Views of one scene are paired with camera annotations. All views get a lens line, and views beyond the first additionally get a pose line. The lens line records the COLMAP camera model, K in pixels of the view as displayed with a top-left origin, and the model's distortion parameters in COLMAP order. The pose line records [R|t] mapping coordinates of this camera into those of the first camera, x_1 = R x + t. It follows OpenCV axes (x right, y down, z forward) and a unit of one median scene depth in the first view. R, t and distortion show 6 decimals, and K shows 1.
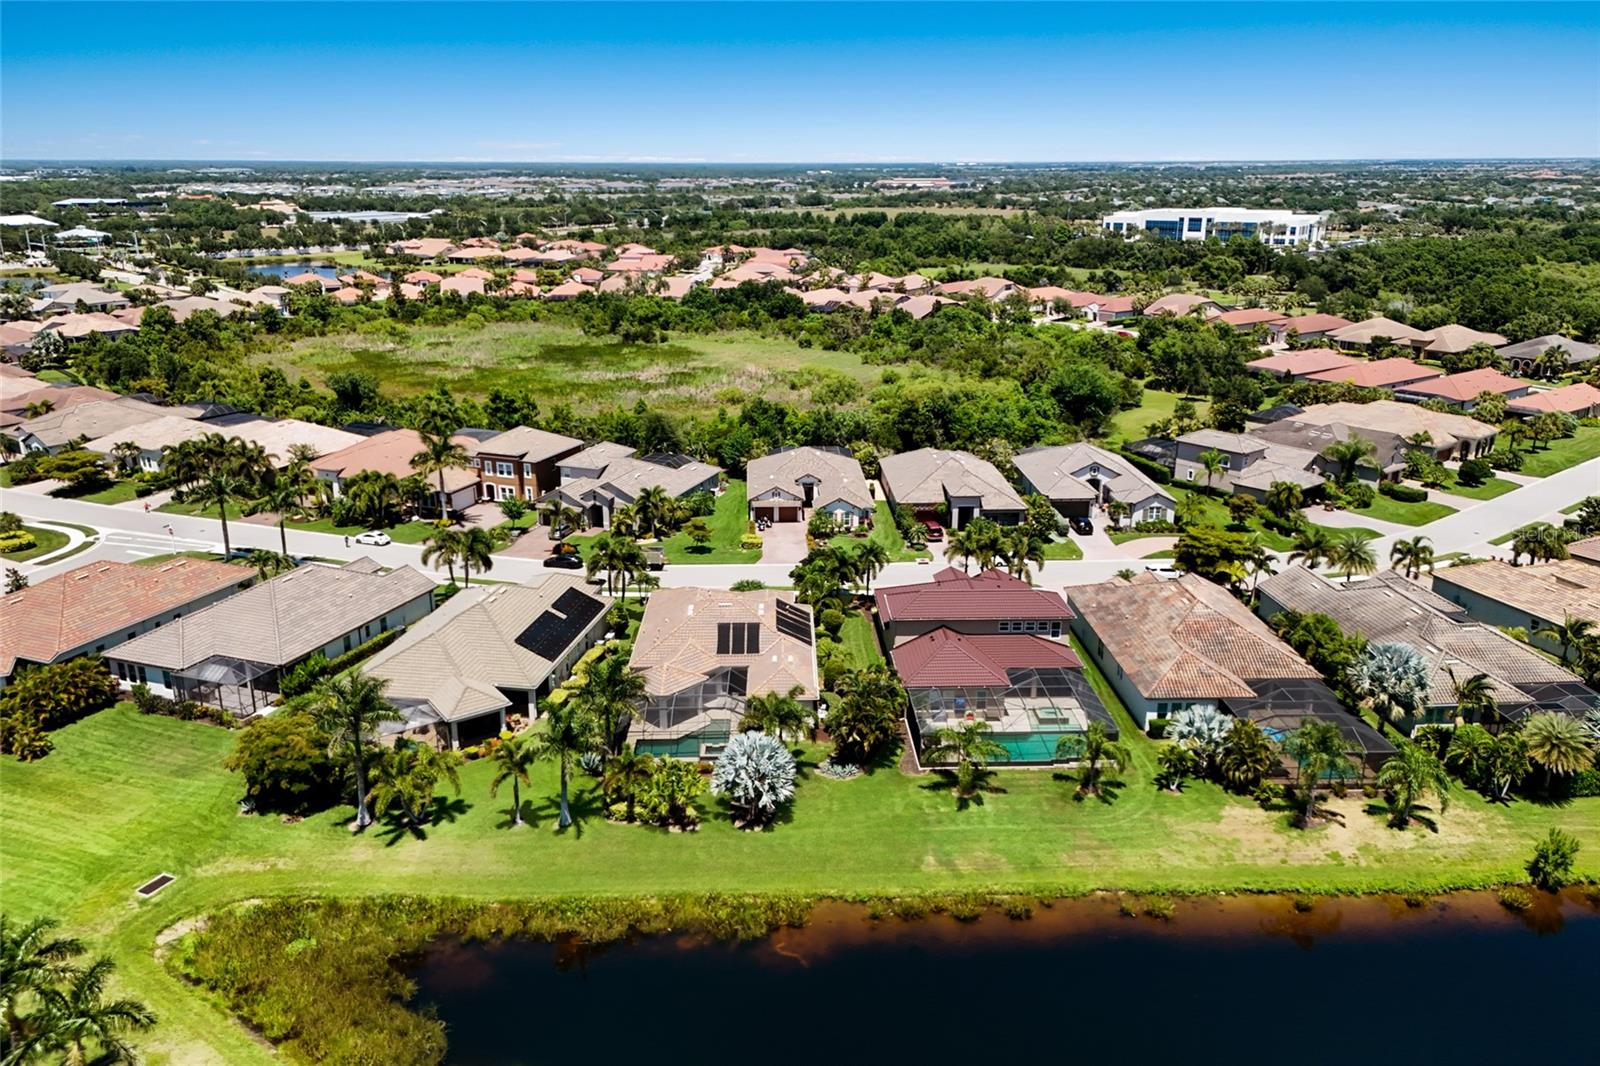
lens RADIAL K [[1163.1, 0, 800.0], [0, 1163.1, 533.0], [0, 0, 1]] dist [0.081717, -0.085517]
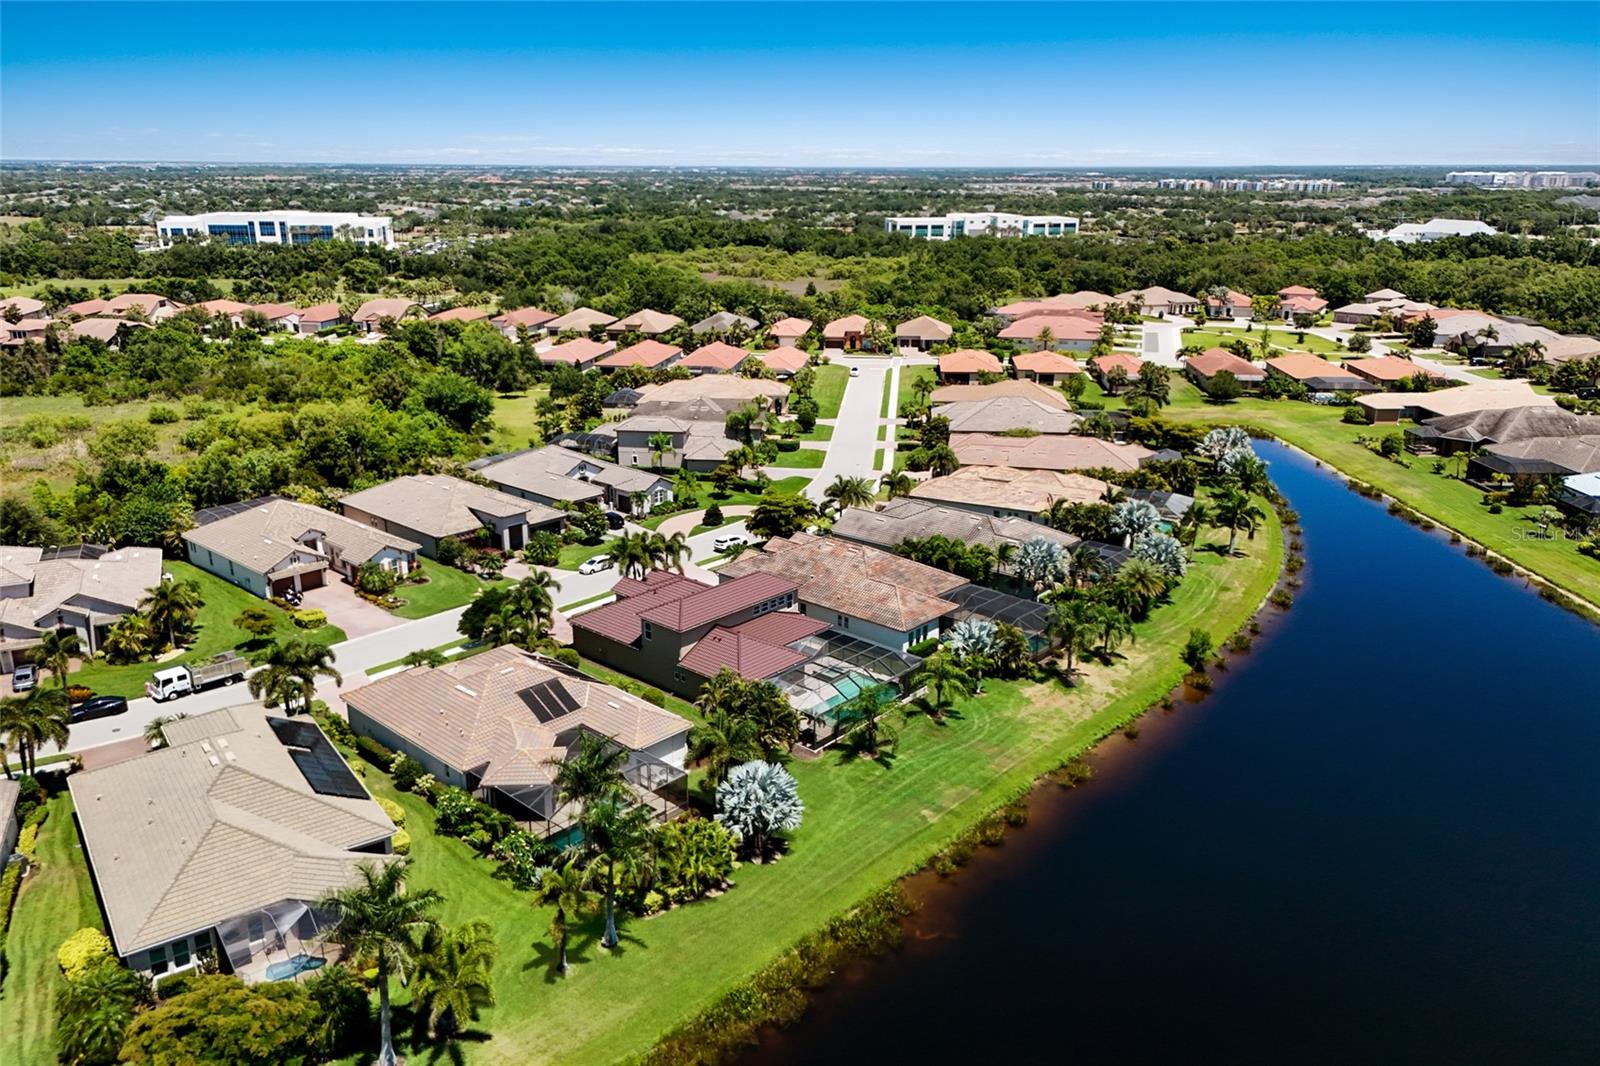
lens RADIAL K [[1163.1, 0, 800.0], [0, 1163.1, 533.0], [0, 0, 1]] dist [0.081717, -0.085517]
pose [[0.698708, -0.210380, 0.683774, -0.323797], [0.211680, 0.973782, 0.083305, -0.043292], [-0.683373, 0.086536, 0.724923, 0.135700]]
